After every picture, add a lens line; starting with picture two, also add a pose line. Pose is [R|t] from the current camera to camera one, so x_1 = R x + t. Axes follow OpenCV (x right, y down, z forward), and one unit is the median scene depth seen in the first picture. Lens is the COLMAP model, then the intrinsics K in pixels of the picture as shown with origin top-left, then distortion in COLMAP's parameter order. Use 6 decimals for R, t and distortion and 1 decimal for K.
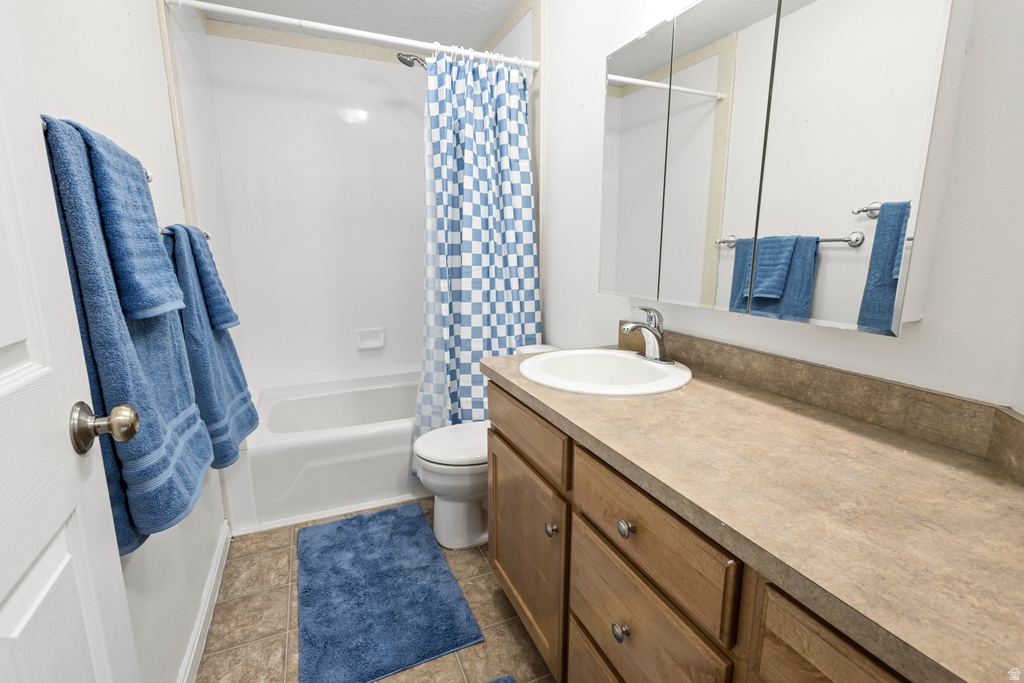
lens RADIAL K [[480.3, 0, 511.7], [0, 480.3, 345.2], [0, 0, 1]] dist [0.005153, 0.000879]
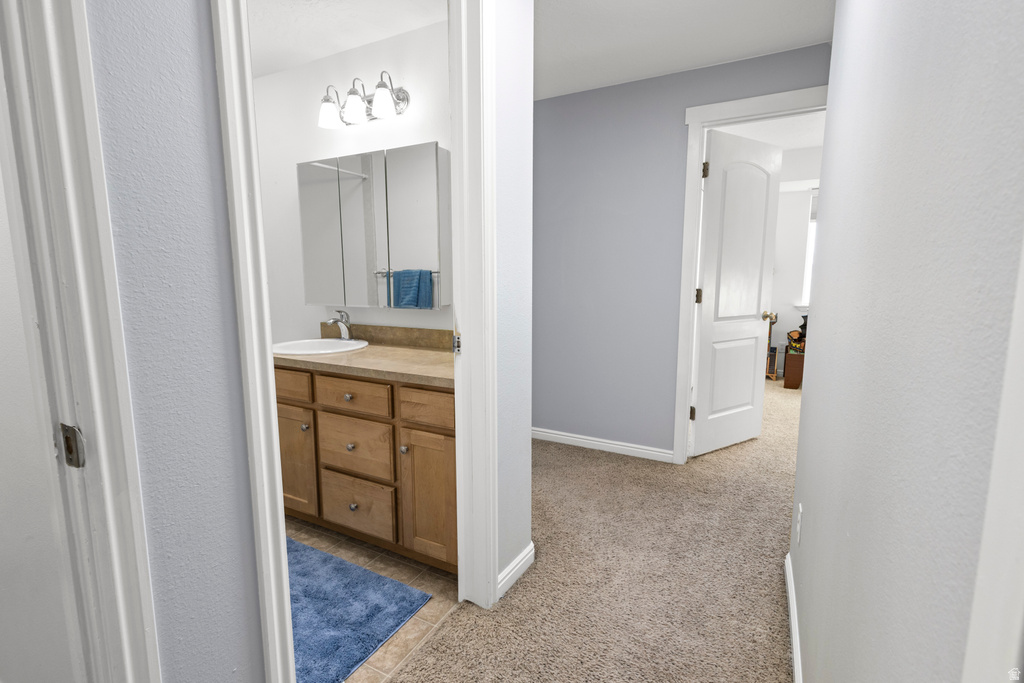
lens RADIAL K [[480.3, 0, 511.8], [0, 480.3, 340.4], [0, 0, 1]] dist [0.005153, 0.000879]
pose [[0.786415, -0.084955, 0.611828, -0.322860], [0.125216, 0.991858, -0.023223, 0.156027], [-0.604873, 0.094874, 0.790650, -0.802939]]
